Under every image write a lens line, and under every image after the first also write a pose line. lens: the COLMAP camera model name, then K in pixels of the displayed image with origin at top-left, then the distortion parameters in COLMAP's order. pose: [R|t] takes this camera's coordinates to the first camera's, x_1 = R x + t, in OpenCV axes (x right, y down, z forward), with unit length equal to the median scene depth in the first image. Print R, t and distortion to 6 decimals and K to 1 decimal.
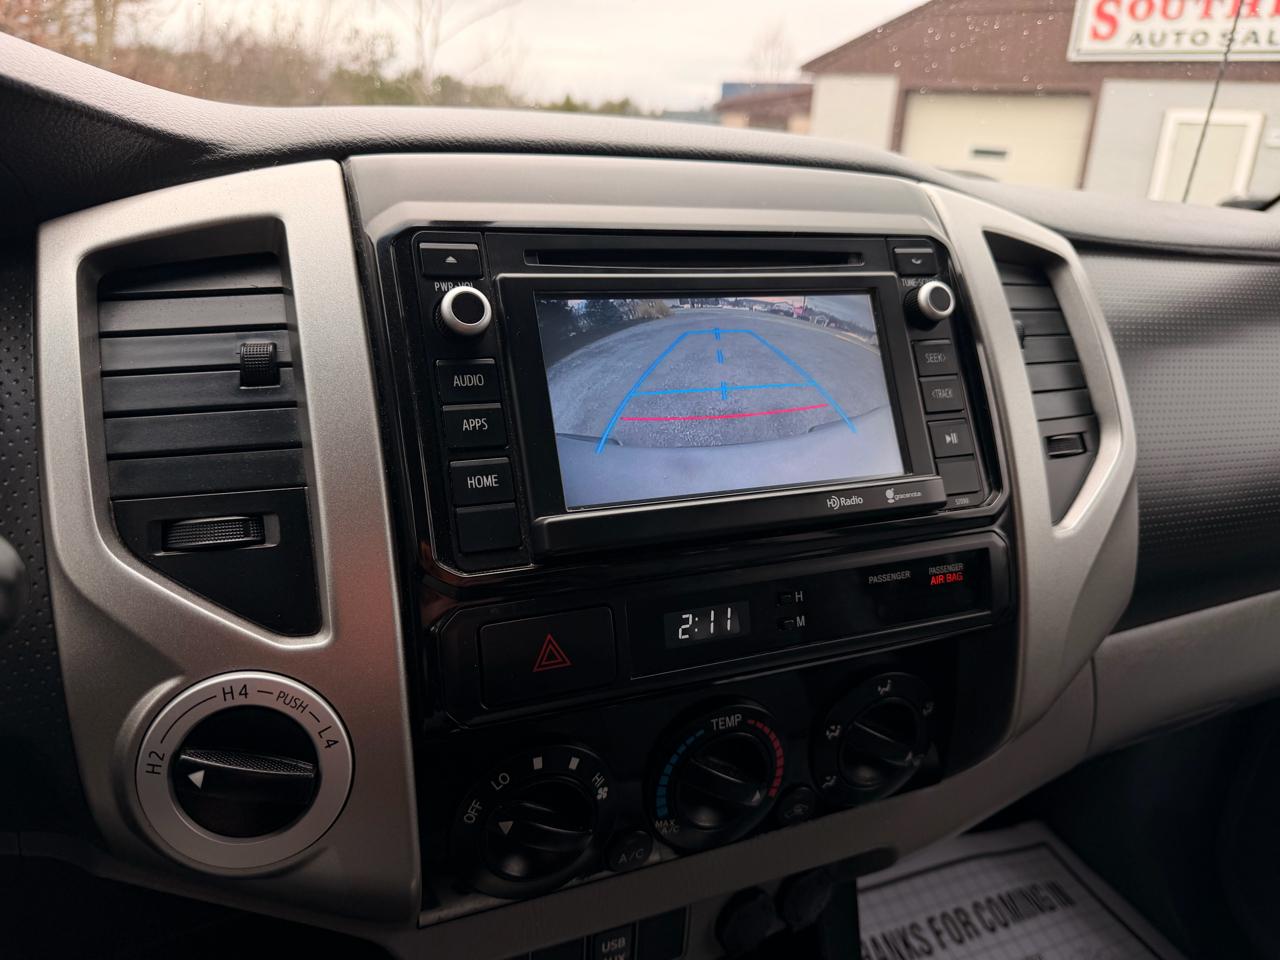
lens RADIAL K [[934.0, 0, 640.0], [0, 934.0, 480.0], [0, 0, 1]] dist [-0.005087, -0.002188]
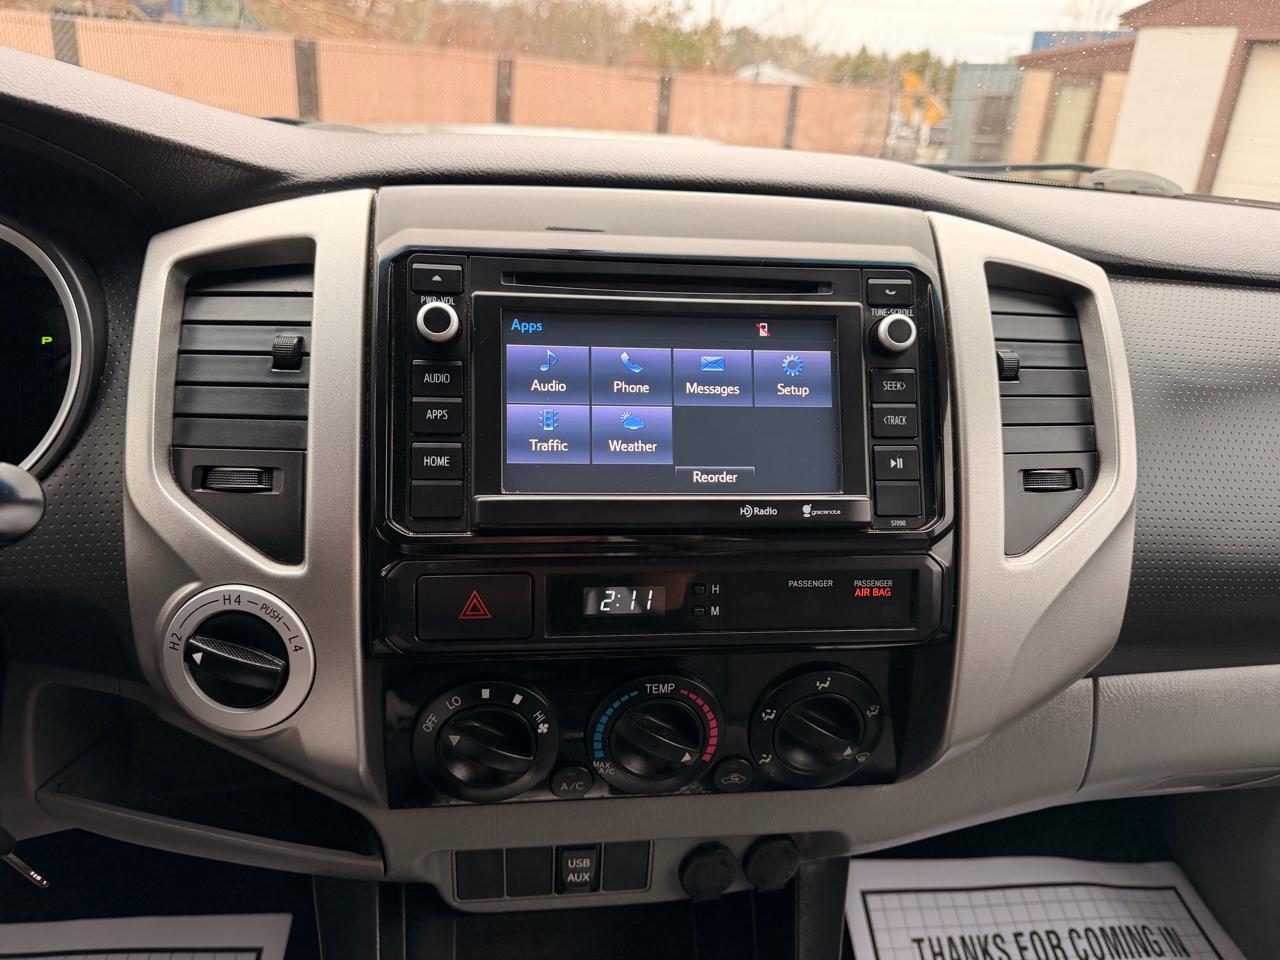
lens RADIAL K [[917.7, 0, 632.9], [0, 917.7, 482.2], [0, 0, 1]] dist [0.013165, -0.012145]
pose [[0.960129, 0.112059, -0.256115, 0.362358], [-0.100185, 0.993219, 0.058990, -0.062758], [0.260989, -0.030979, 0.964845, -0.101149]]
